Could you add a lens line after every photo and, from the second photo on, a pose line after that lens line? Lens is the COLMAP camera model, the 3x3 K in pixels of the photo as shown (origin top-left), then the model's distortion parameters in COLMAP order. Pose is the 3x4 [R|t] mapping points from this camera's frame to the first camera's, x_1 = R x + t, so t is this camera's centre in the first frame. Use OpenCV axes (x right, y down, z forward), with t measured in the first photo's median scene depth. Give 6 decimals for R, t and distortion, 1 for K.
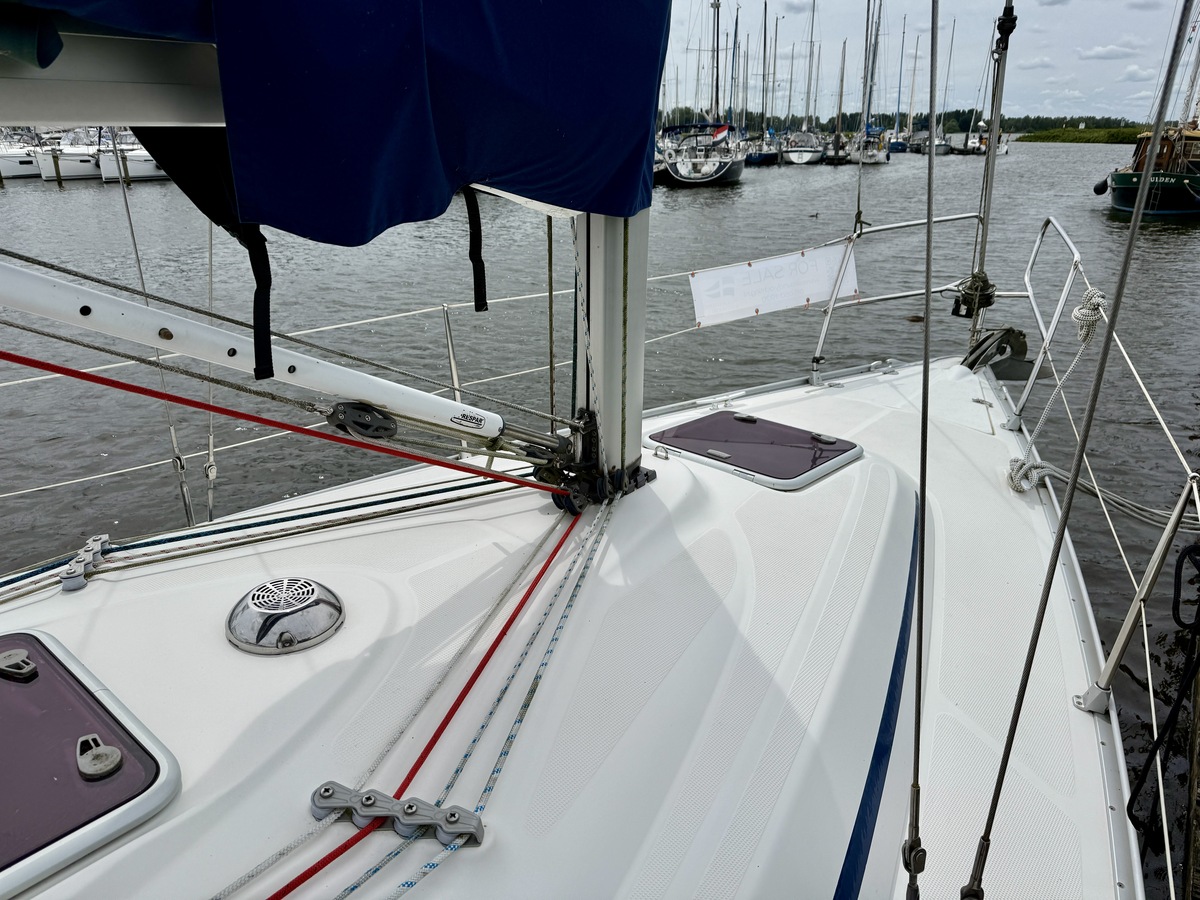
lens RADIAL K [[834.8, 0, 580.1], [0, 834.8, 448.9], [0, 0, 1]] dist [0.029758, -0.002214]
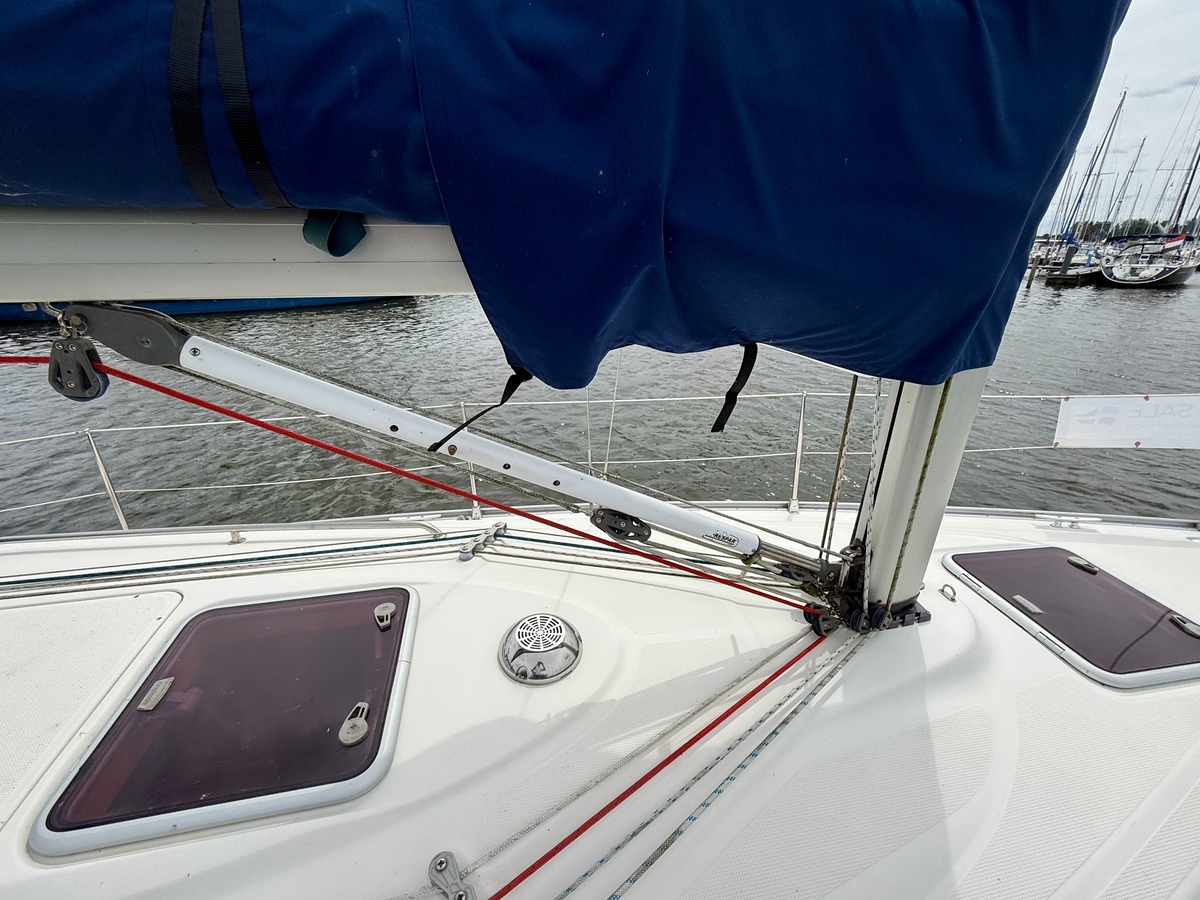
lens RADIAL K [[495.3, 0, 600.0], [0, 495.3, 450.0], [0, 0, 1]] dist [0.006223, -0.003042]
pose [[0.788456, 0.241294, -0.565787, 0.070149], [-0.218948, 0.969693, 0.108432, -0.150978], [0.574804, 0.038384, 0.817391, 0.282013]]
